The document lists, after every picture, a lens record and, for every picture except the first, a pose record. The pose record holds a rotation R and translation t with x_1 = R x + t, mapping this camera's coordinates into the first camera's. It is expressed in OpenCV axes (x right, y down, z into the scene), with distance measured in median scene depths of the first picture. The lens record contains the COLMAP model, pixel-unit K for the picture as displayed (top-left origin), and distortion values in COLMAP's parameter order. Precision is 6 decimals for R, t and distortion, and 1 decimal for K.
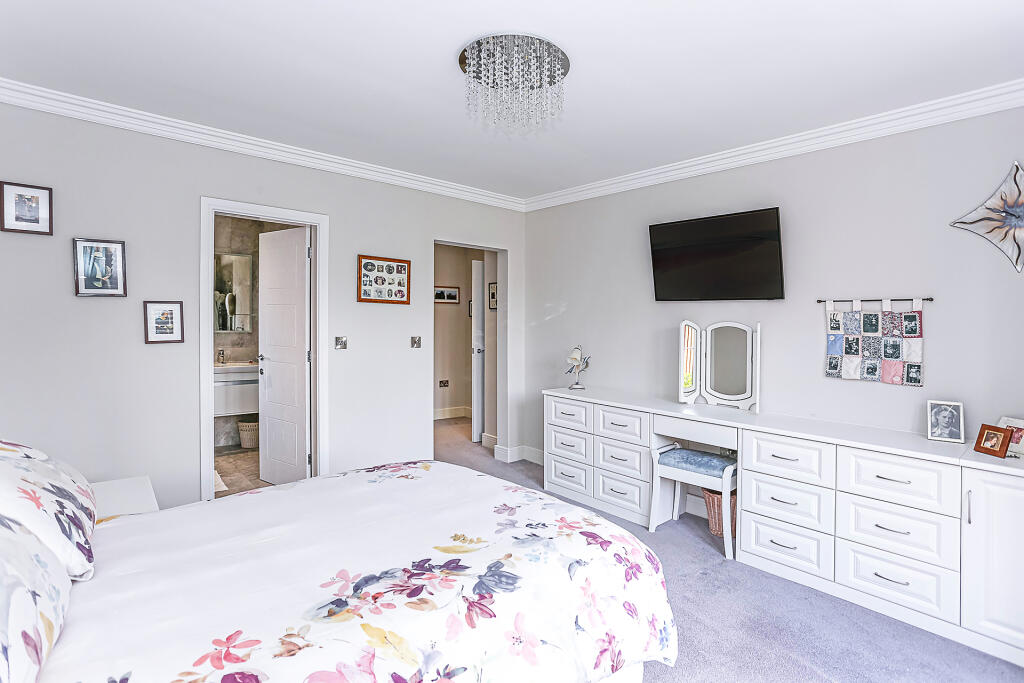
lens RADIAL K [[520.7, 0, 526.9], [0, 520.7, 324.4], [0, 0, 1]] dist [-0.053555, 0.009119]
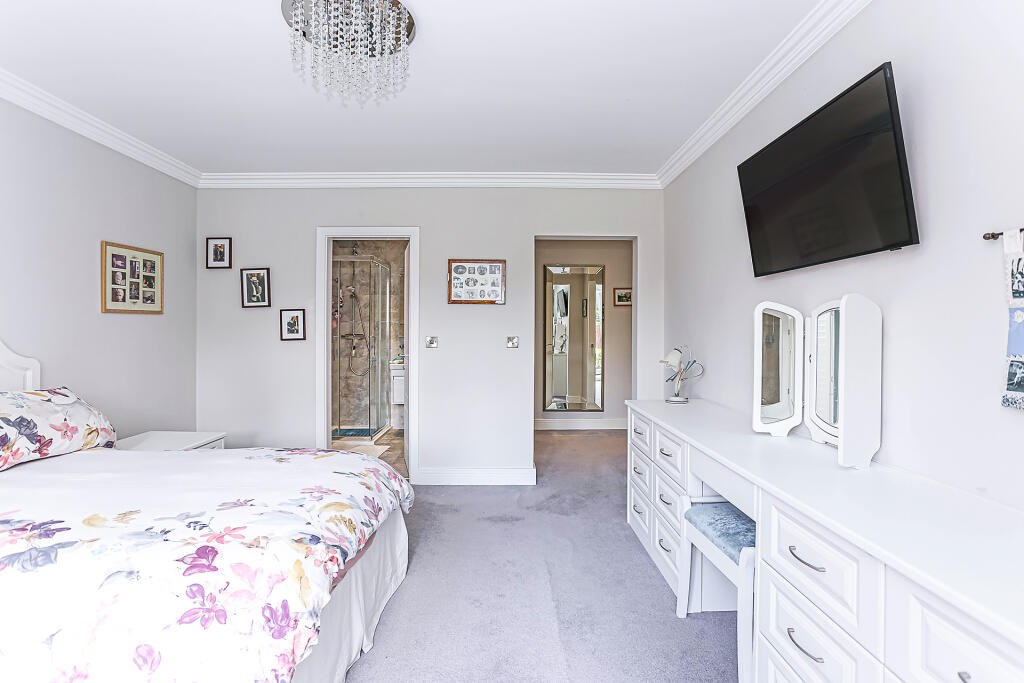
lens RADIAL K [[490.1, 0, 509.0], [0, 490.1, 332.2], [0, 0, 1]] dist [-0.019777, 0.005937]
pose [[0.734282, -0.019511, -0.678564, 0.541299], [0.012609, 0.999806, -0.015104, 0.039178], [0.678727, 0.002534, 0.734386, 0.404416]]
